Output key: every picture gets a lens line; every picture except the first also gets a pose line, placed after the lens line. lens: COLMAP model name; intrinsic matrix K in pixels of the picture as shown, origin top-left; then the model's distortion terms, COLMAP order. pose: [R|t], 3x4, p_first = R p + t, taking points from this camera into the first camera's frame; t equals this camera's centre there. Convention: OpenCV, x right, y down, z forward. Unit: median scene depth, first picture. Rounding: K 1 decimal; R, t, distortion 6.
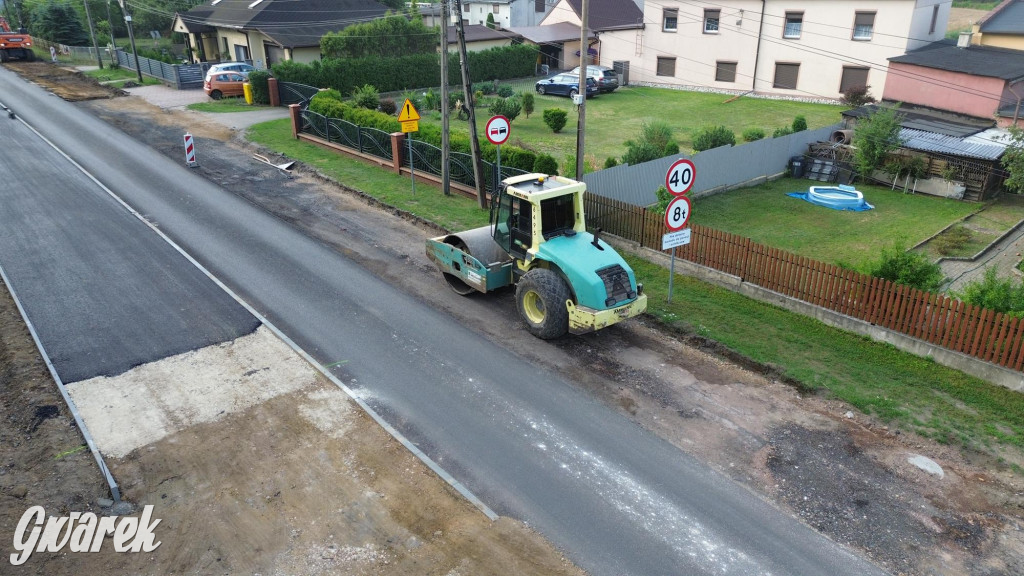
lens RADIAL K [[722.7, 0, 518.8], [0, 722.7, 284.3], [0, 0, 1]] dist [0.069690, -0.073924]
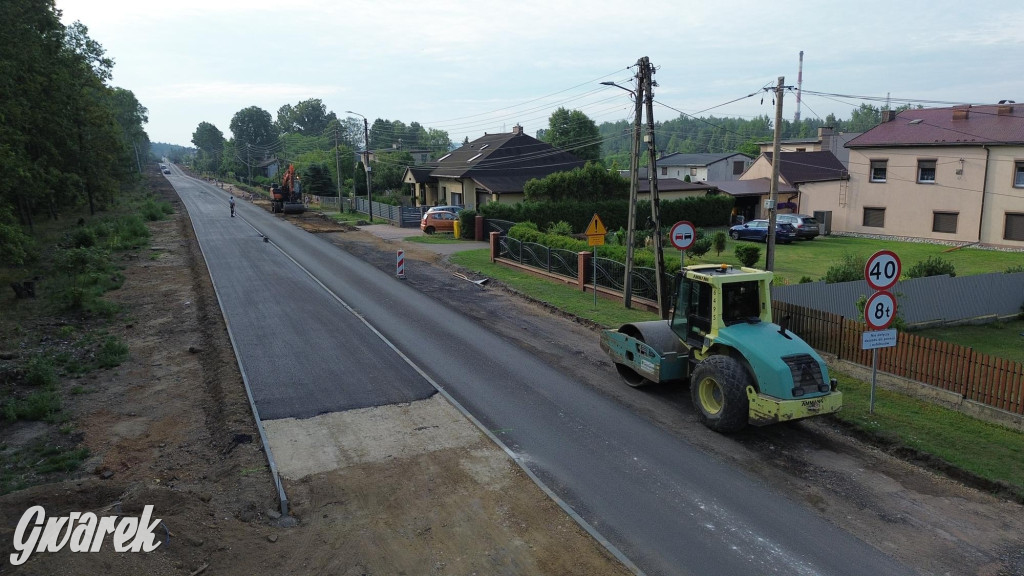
lens RADIAL K [[722.7, 0, 518.8], [0, 722.7, 284.3], [0, 0, 1]] dist [0.069690, -0.073924]
pose [[0.965396, 0.042651, -0.257275, 0.016945], [-0.096850, 0.974616, -0.201848, 0.099614], [0.242136, 0.219781, 0.945022, 0.019521]]
